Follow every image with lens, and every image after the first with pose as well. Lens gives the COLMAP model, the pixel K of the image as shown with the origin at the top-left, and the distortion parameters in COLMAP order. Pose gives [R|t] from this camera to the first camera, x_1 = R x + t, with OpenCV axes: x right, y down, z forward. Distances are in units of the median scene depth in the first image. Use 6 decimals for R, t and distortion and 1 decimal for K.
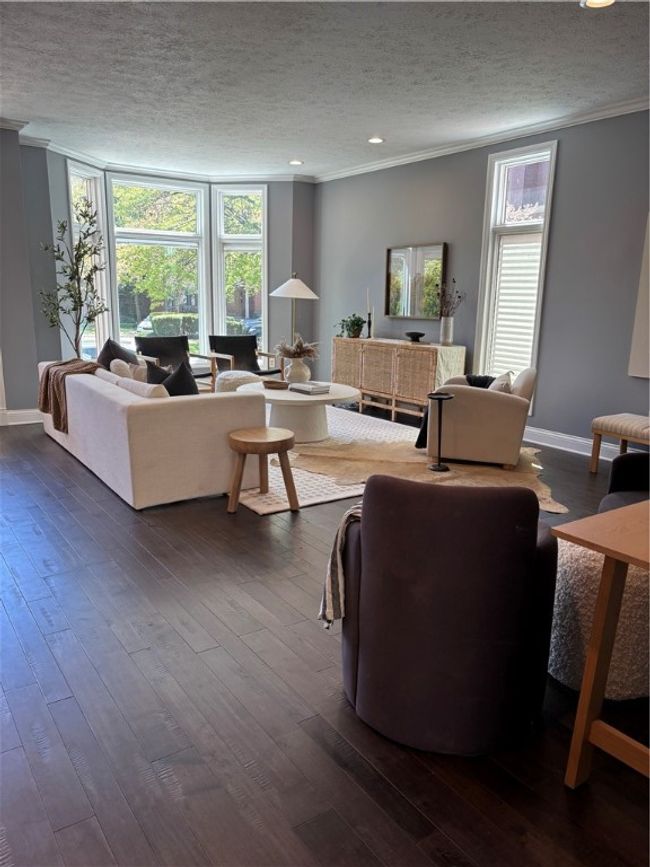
lens RADIAL K [[639.5, 0, 325.0], [0, 639.5, 433.5], [0, 0, 1]] dist [-0.010112, -0.004751]
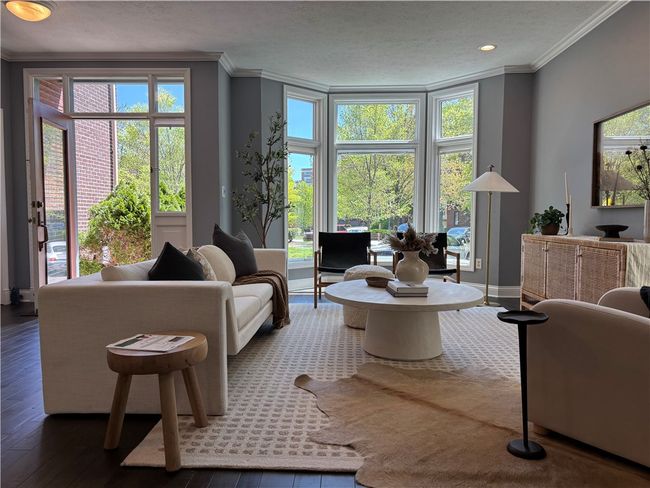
lens RADIAL K [[479.4, 0, 325.0], [0, 479.4, 244.0], [0, 0, 1]] dist [-0.010112, -0.004751]
pose [[0.793276, 0.015391, -0.608668, 0.206151], [-0.114103, 0.985727, -0.123786, -0.034703], [0.598075, 0.167647, 0.783709, 0.392243]]
